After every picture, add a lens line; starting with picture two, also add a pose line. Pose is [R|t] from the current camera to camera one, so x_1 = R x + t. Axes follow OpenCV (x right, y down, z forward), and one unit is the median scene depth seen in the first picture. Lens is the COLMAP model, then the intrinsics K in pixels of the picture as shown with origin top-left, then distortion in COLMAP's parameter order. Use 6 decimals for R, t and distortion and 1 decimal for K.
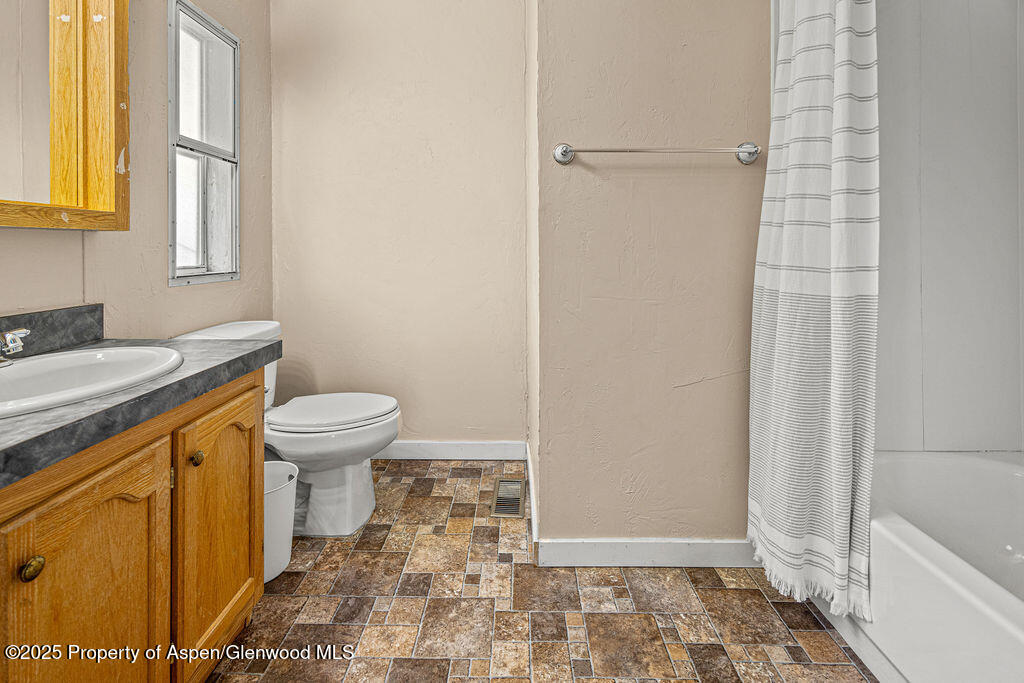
lens RADIAL K [[461.0, 0, 511.3], [0, 461.0, 247.0], [0, 0, 1]] dist [-0.001470, -0.000213]
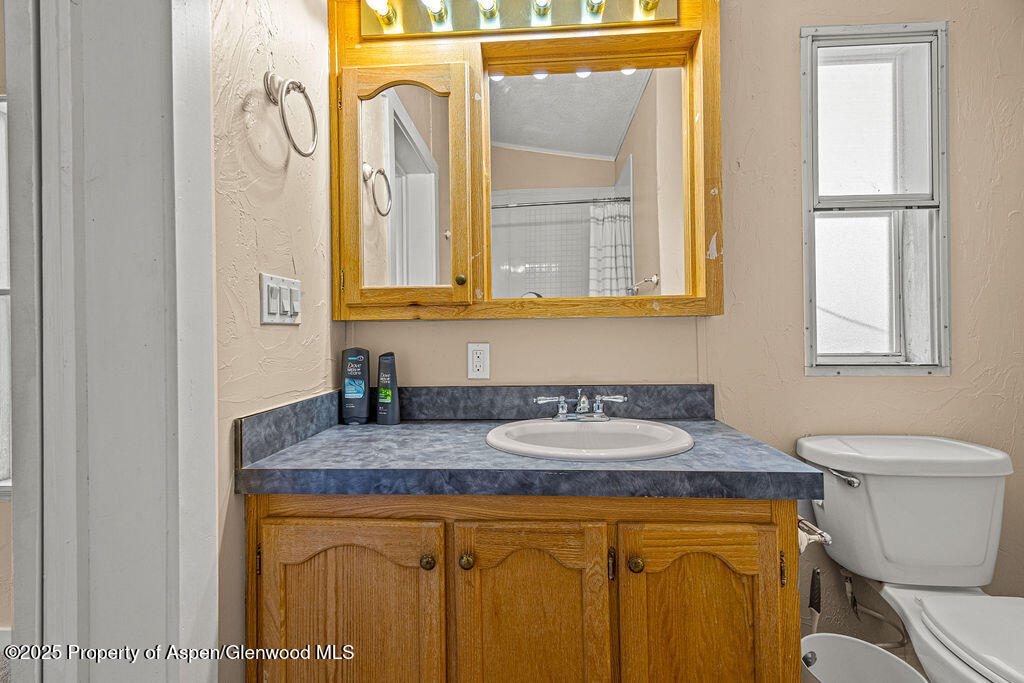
lens RADIAL K [[446.0, 0, 506.4], [0, 446.0, 329.8], [0, 0, 1]] dist [0.003979, 0.000117]
pose [[-0.056459, -0.005289, -0.998391, 0.163441], [0.011229, 0.999919, -0.005932, -0.002030], [0.998342, -0.011546, -0.056395, 0.604812]]
